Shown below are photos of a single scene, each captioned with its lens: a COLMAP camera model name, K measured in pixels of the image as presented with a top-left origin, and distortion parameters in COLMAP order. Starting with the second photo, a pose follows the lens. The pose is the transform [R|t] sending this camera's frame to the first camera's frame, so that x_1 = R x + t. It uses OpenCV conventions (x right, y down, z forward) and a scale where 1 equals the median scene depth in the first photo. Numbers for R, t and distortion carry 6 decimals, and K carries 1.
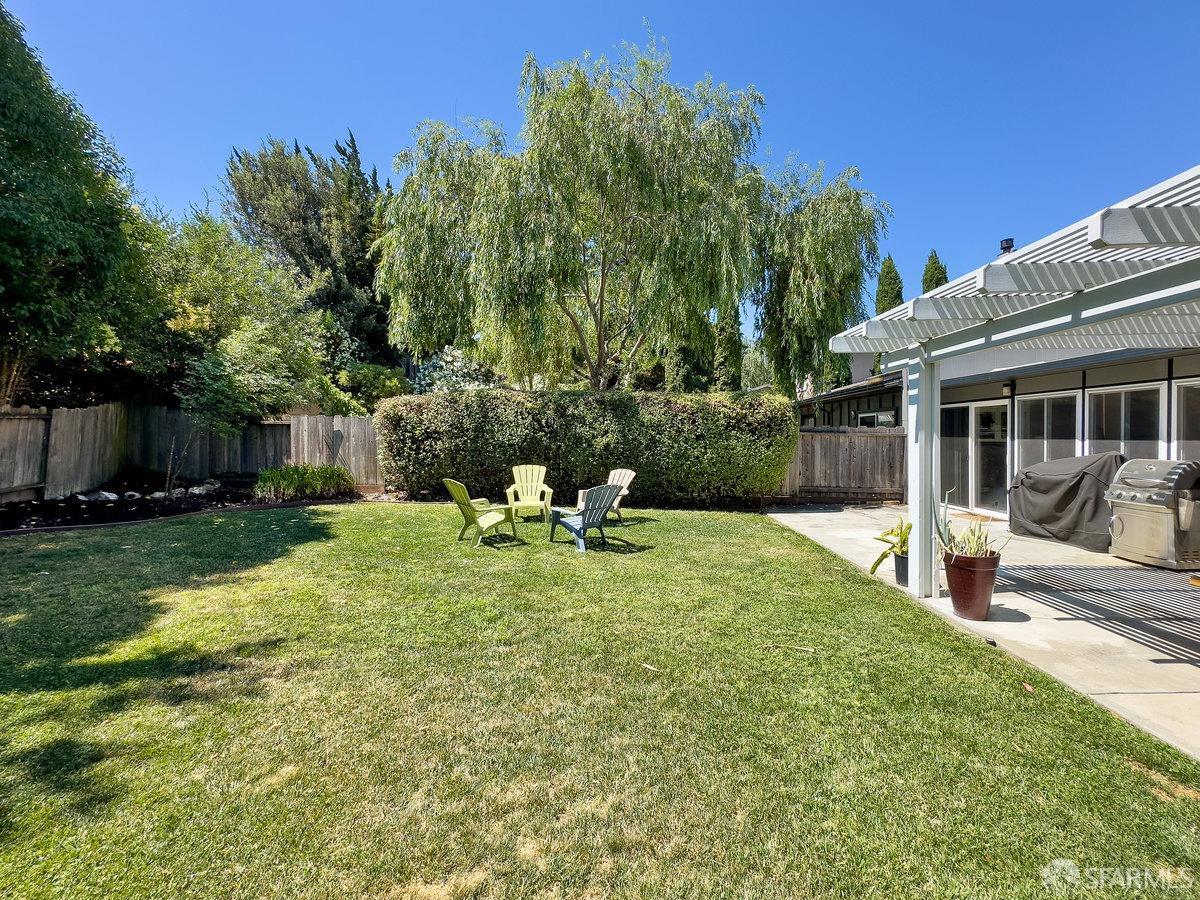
lens RADIAL K [[480.6, 0, 602.9], [0, 480.6, 433.5], [0, 0, 1]] dist [0.000682, 0.000112]
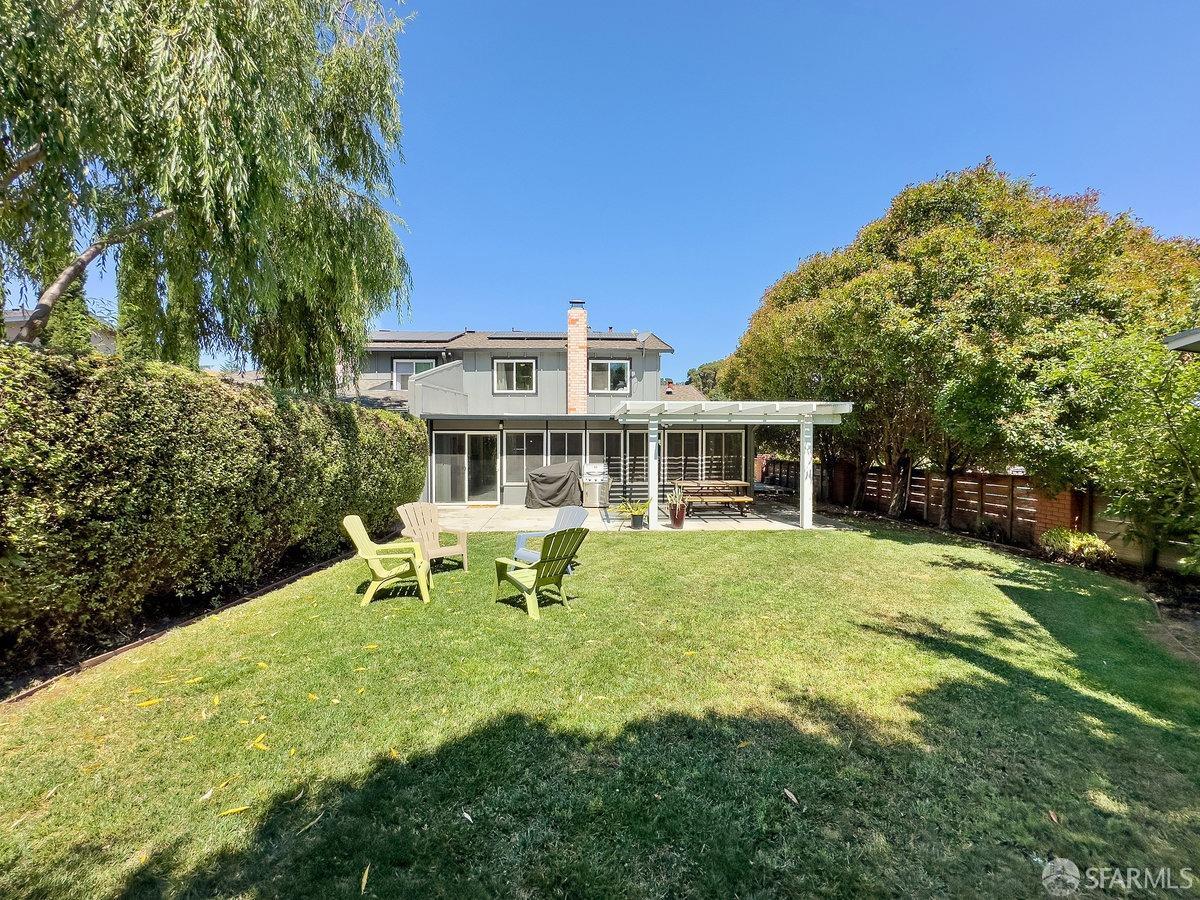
lens RADIAL K [[484.4, 0, 599.6], [0, 484.4, 453.8], [0, 0, 1]] dist [-0.001749, 0.000093]
pose [[-0.087249, -0.018869, 0.996008, -0.810563], [-0.003862, 0.999819, 0.018603, -0.025405], [-0.996179, -0.002223, -0.087306, 0.773254]]
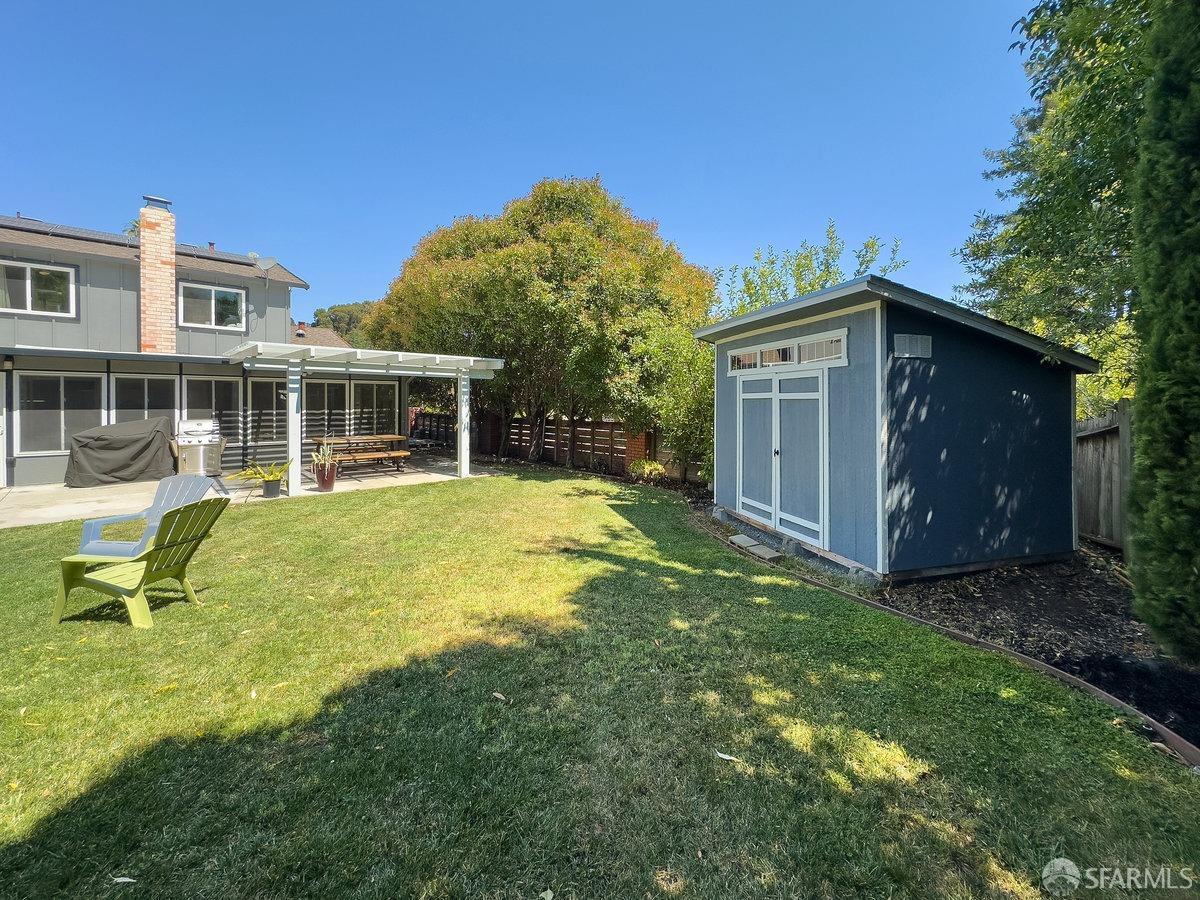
lens RADIAL K [[500.2, 0, 603.0], [0, 500.2, 411.8], [0, 0, 1]] dist [0.000559, 0.000141]
pose [[-0.712160, -0.023078, 0.701638, -0.827612], [-0.011212, 0.999706, 0.021501, -0.022537], [-0.701927, 0.007445, -0.712210, 0.828790]]
